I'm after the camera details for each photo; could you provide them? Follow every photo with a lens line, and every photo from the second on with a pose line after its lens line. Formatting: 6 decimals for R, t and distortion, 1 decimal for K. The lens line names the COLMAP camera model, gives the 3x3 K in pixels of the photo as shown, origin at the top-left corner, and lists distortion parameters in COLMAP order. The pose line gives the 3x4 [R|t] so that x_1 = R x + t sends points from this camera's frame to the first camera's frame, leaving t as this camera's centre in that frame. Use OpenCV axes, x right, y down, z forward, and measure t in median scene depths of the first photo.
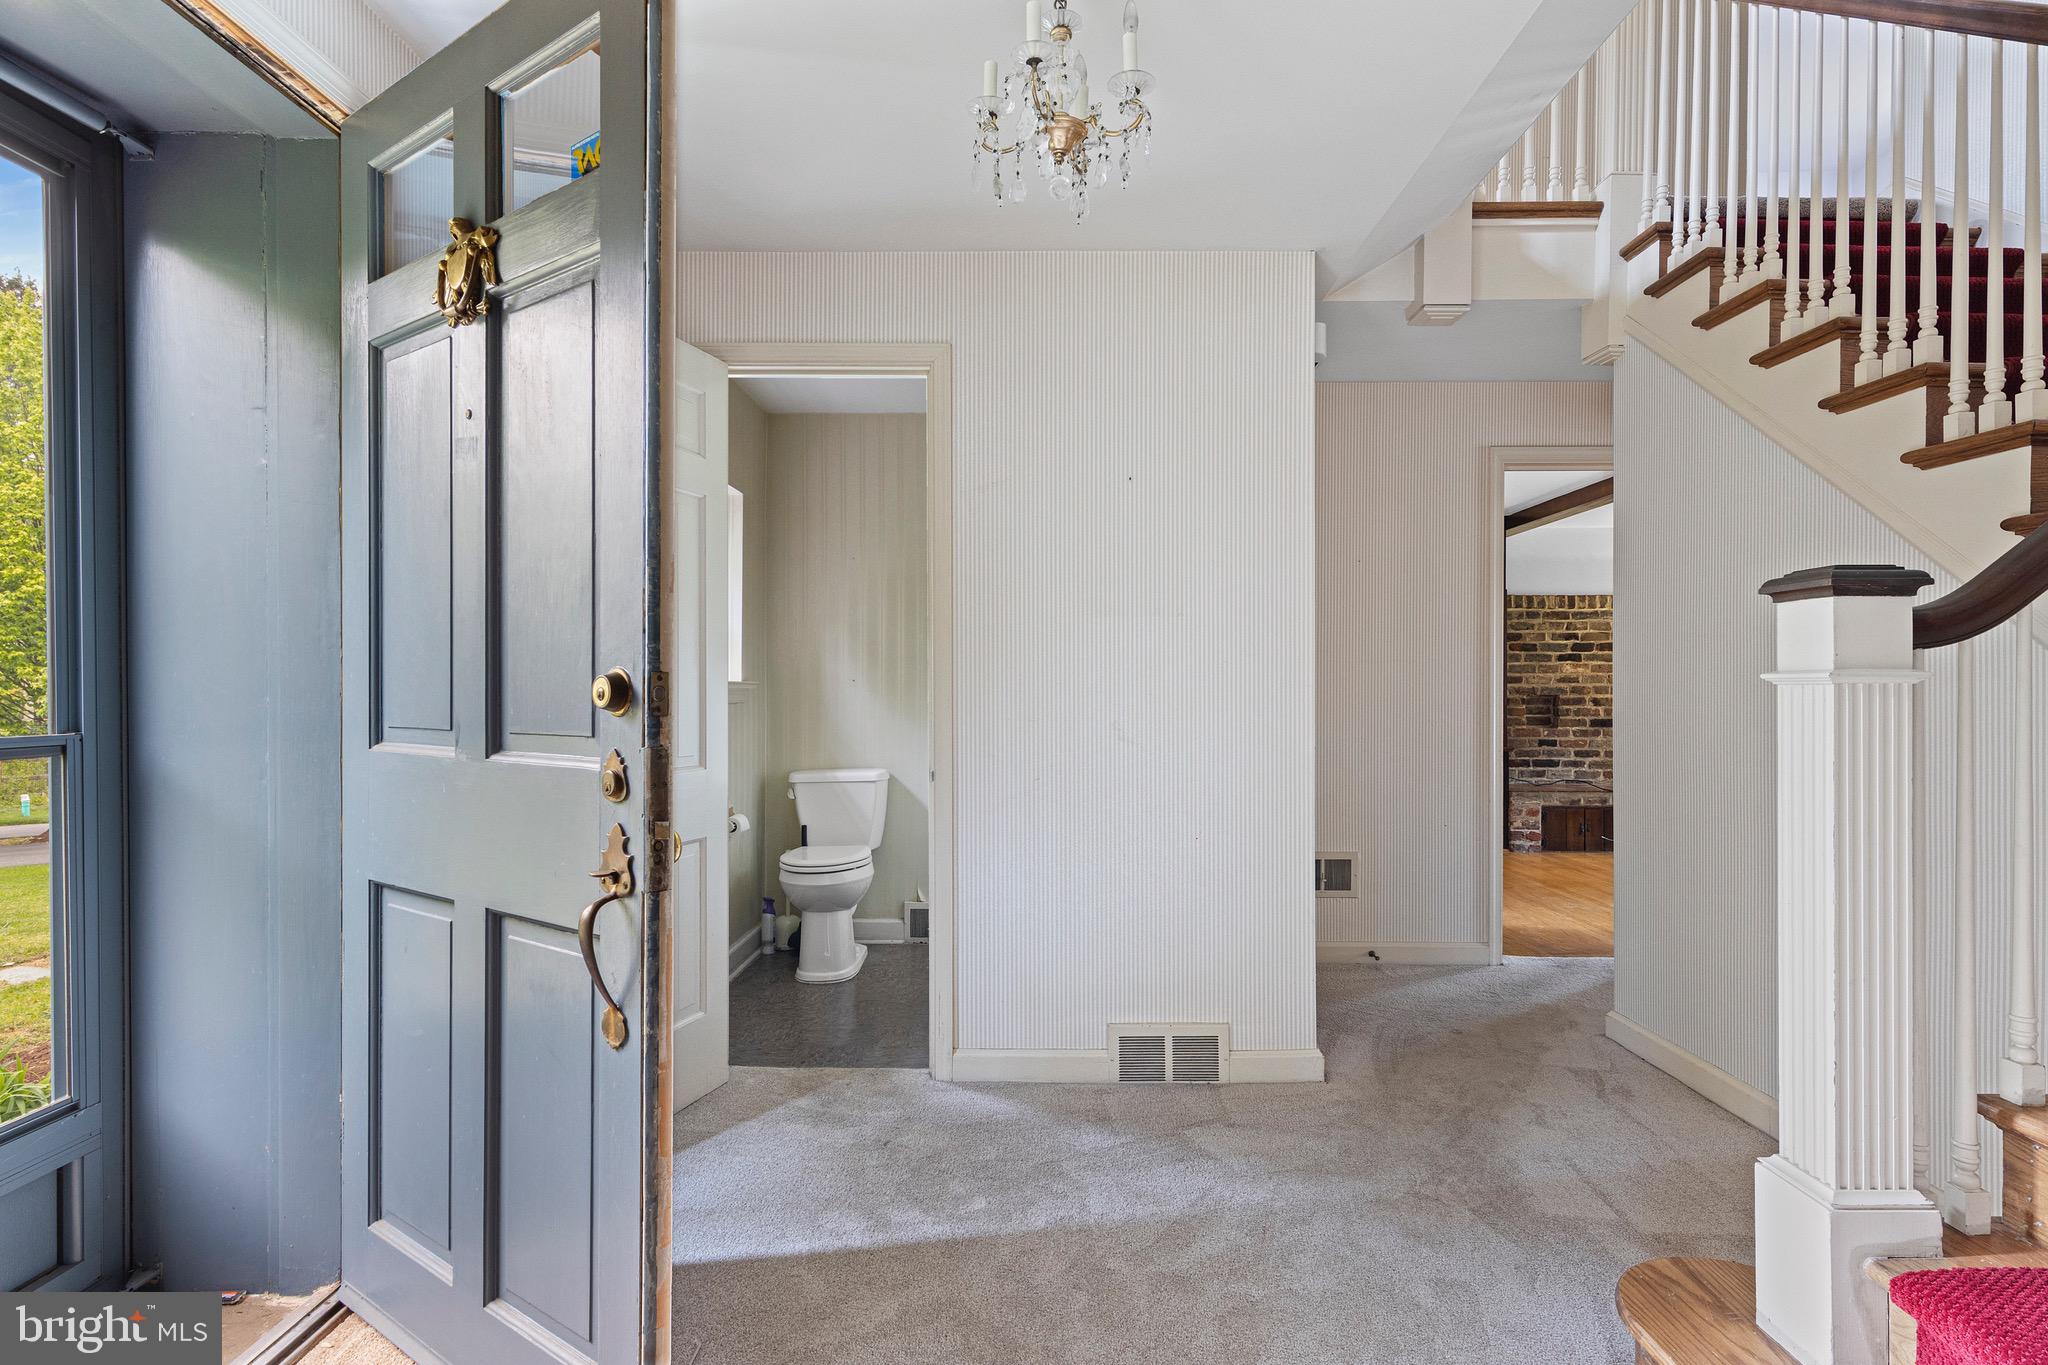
lens RADIAL K [[1049.8, 0, 1020.1], [0, 1049.8, 694.4], [0, 0, 1]] dist [0.017786, -0.006513]
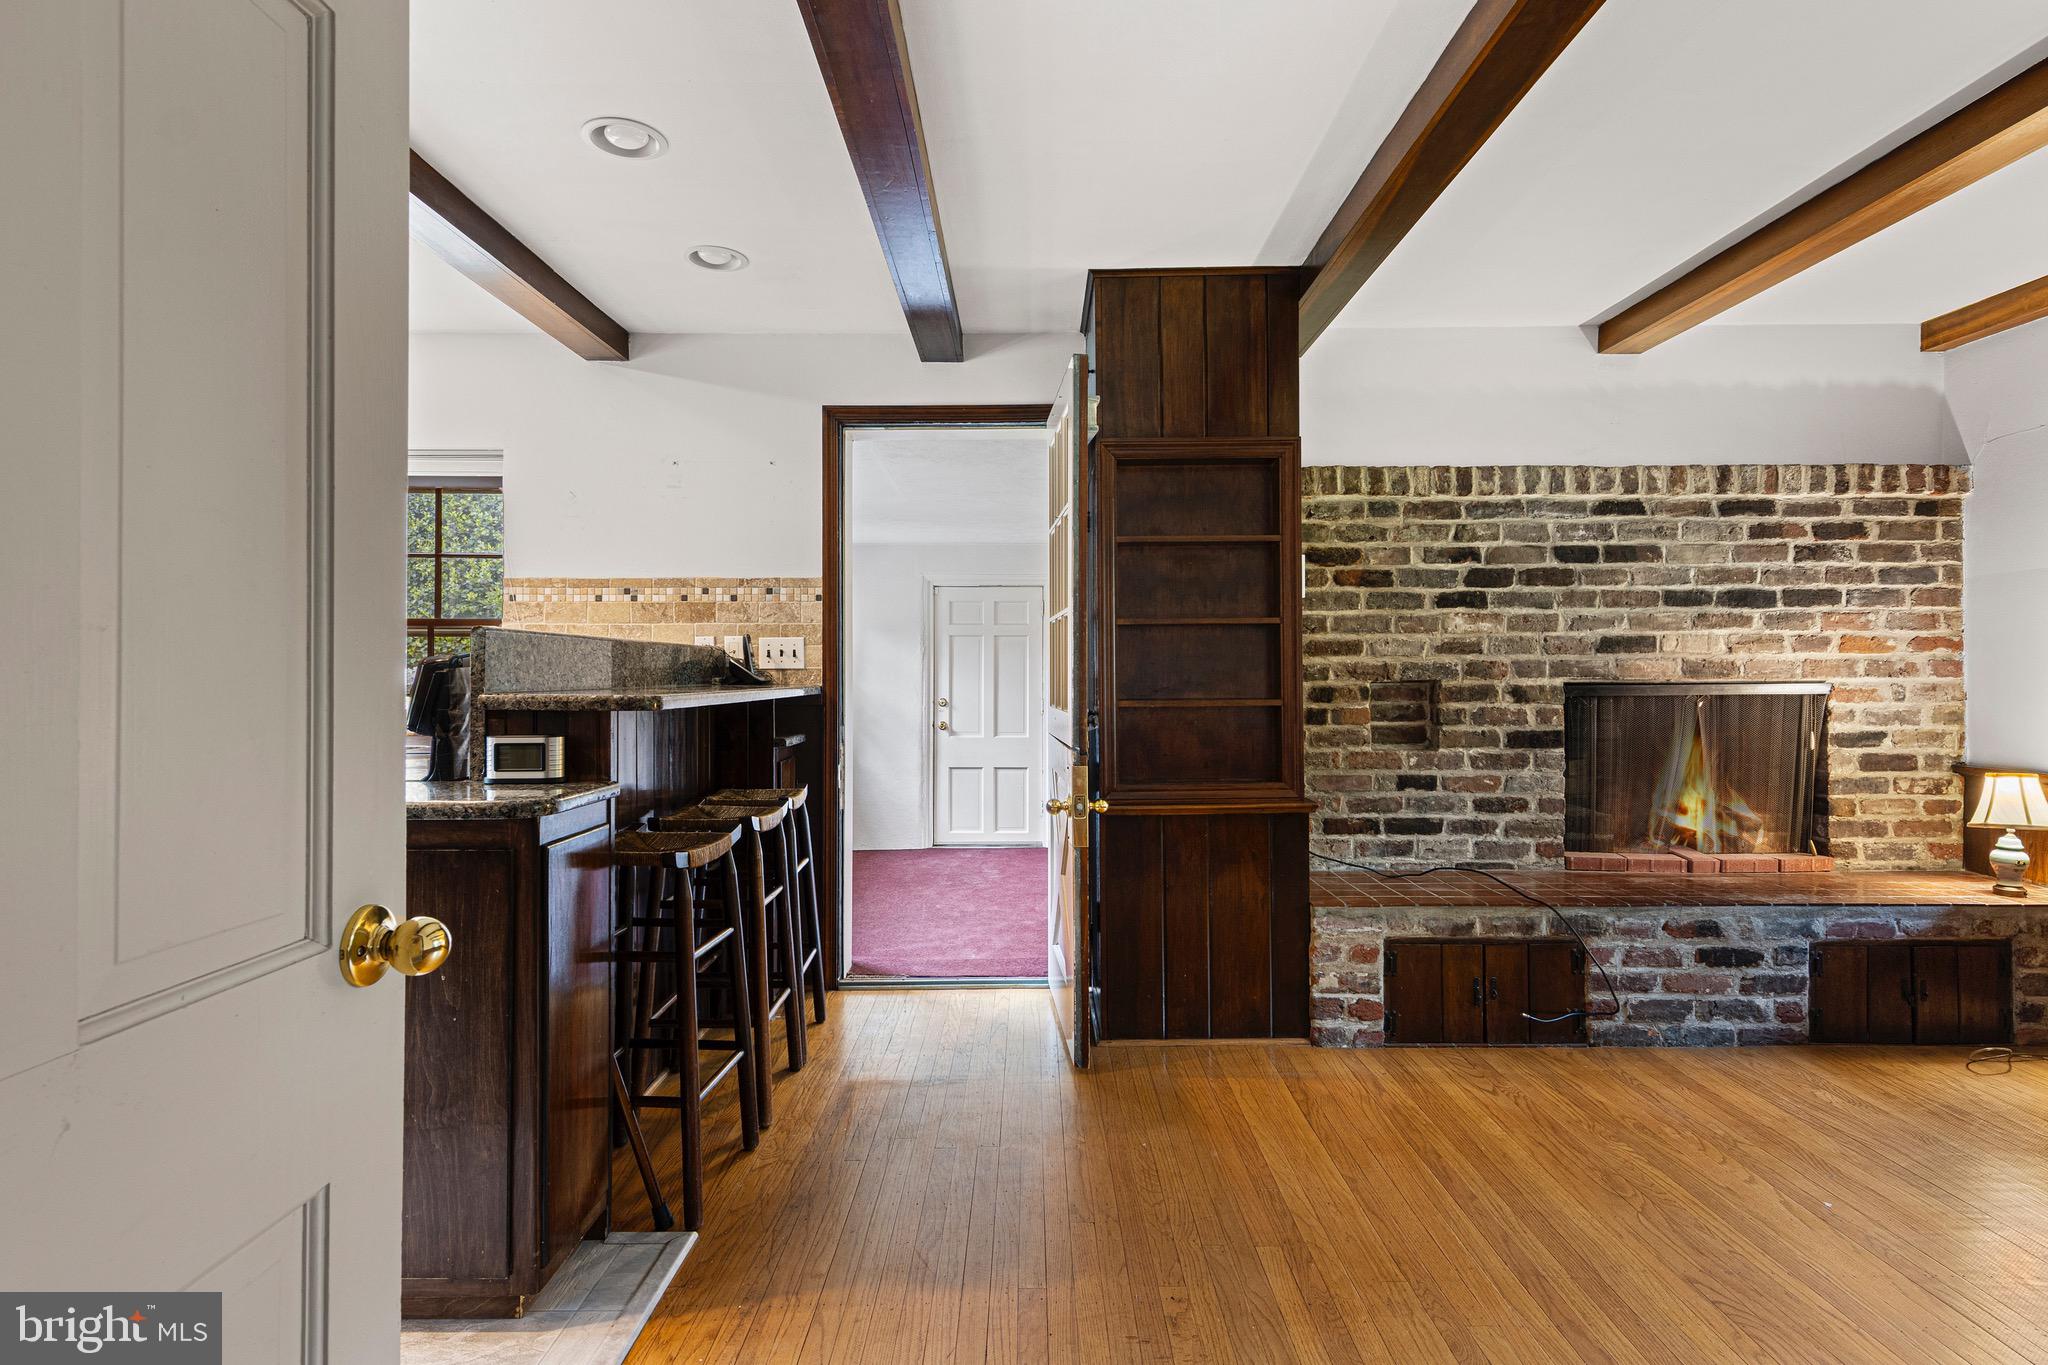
lens RADIAL K [[1049.8, 0, 1027.6], [0, 1049.8, 668.5], [0, 0, 1]] dist [0.017786, -0.006513]
pose [[0.999942, -0.003450, 0.010167, 0.323449], [0.003559, 0.999937, -0.010670, -0.000164], [-0.010130, 0.010705, 0.999891, 0.534796]]
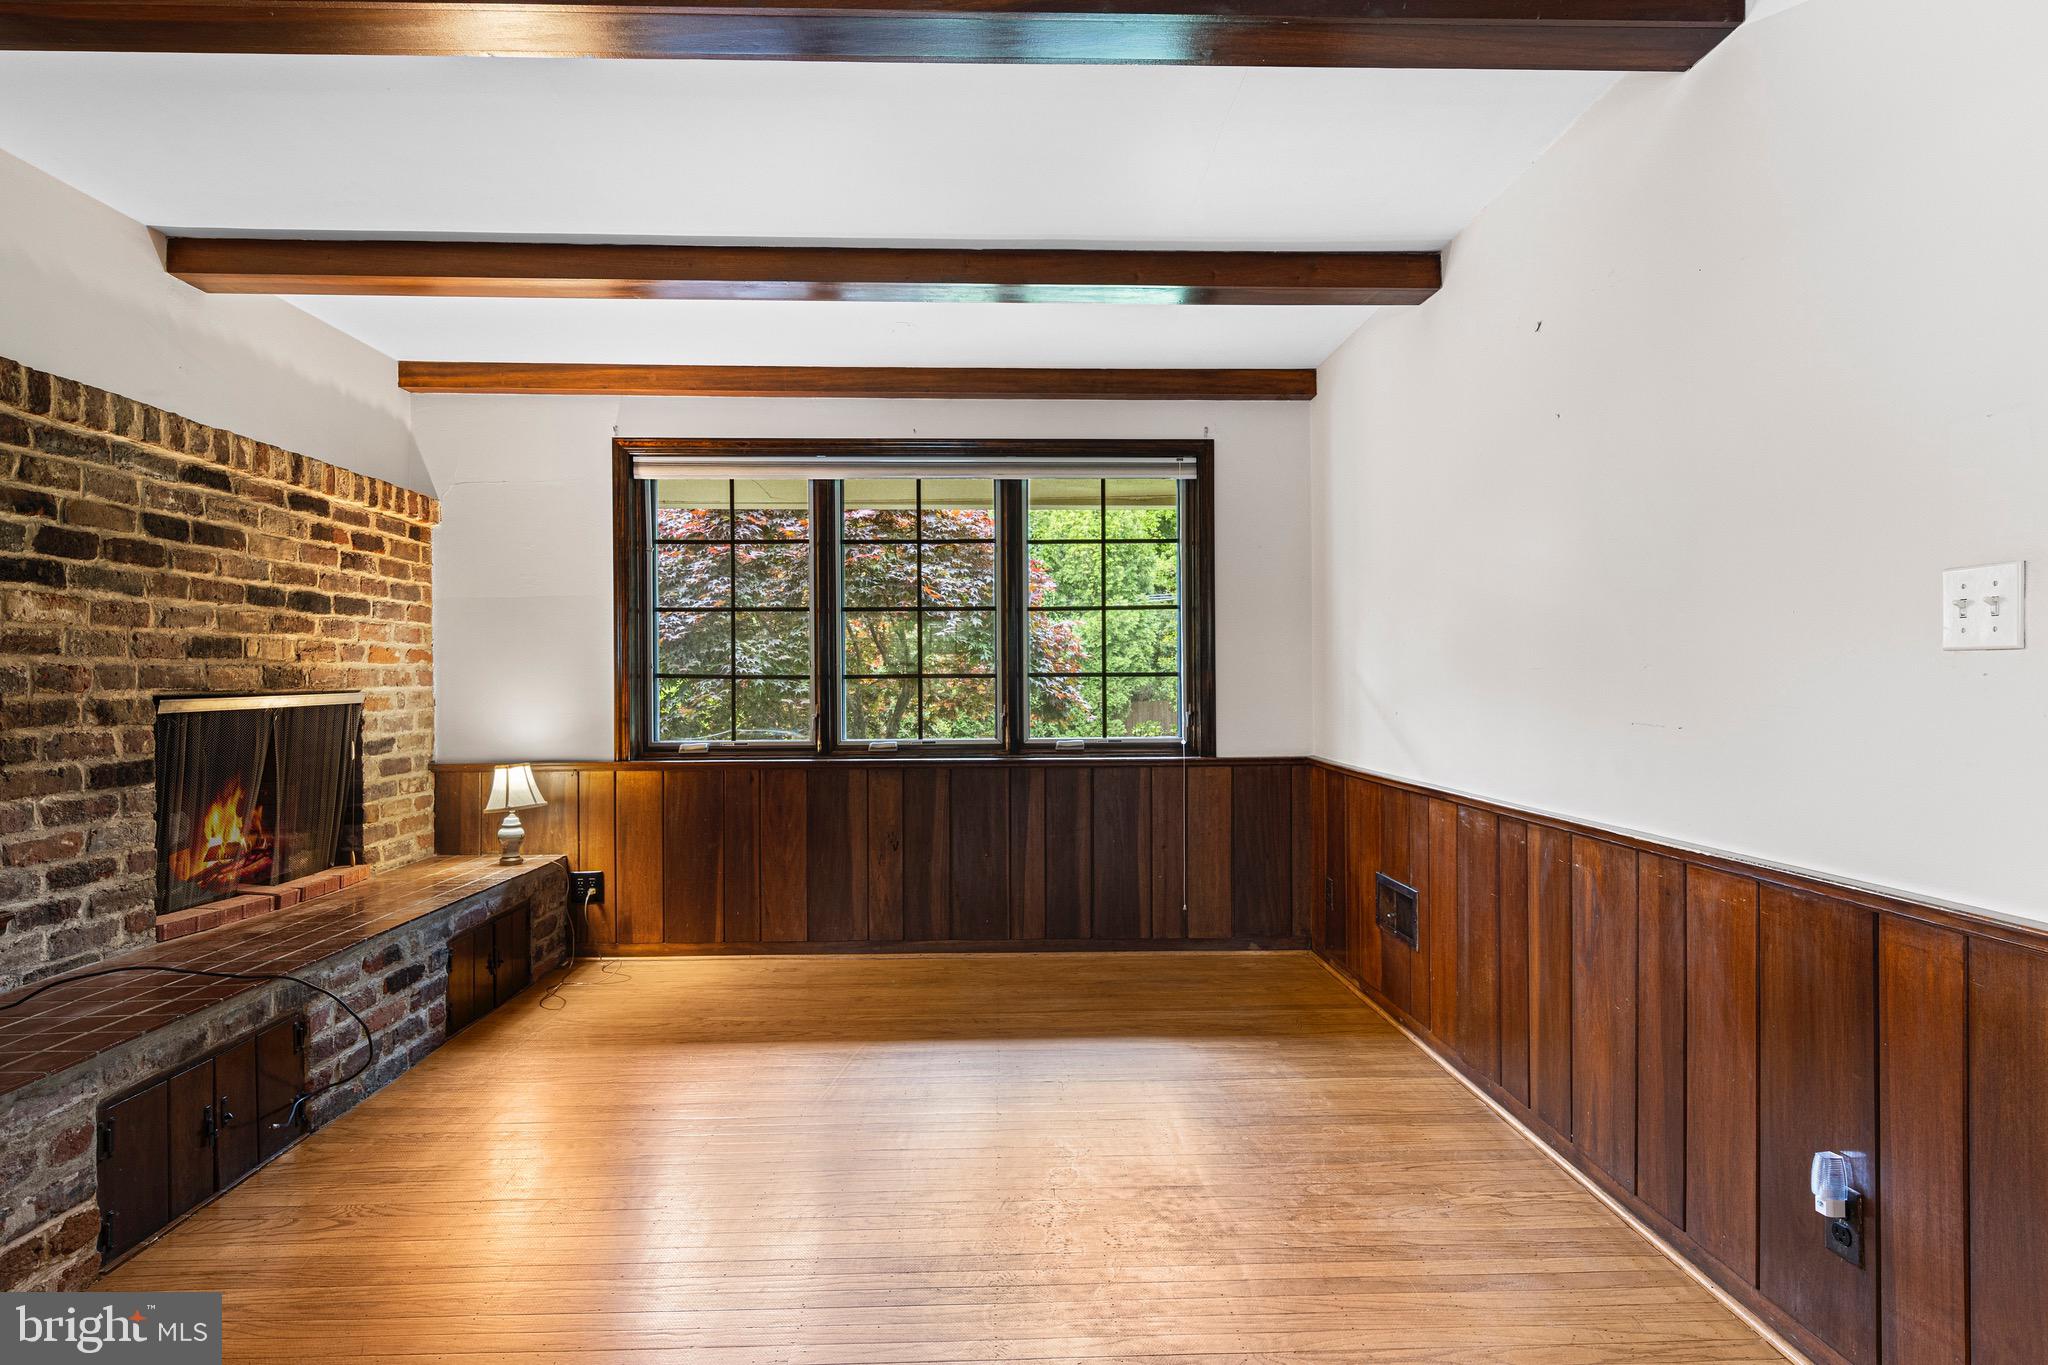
lens RADIAL K [[1049.8, 0, 1024.0], [0, 1049.8, 683.8], [0, 0, 1]] dist [0.017786, -0.006513]
pose [[-0.041027, -0.005844, 0.999141, 0.200331], [0.011585, 0.999913, 0.006324, -0.000837], [-0.999091, 0.011834, -0.040956, 0.723977]]
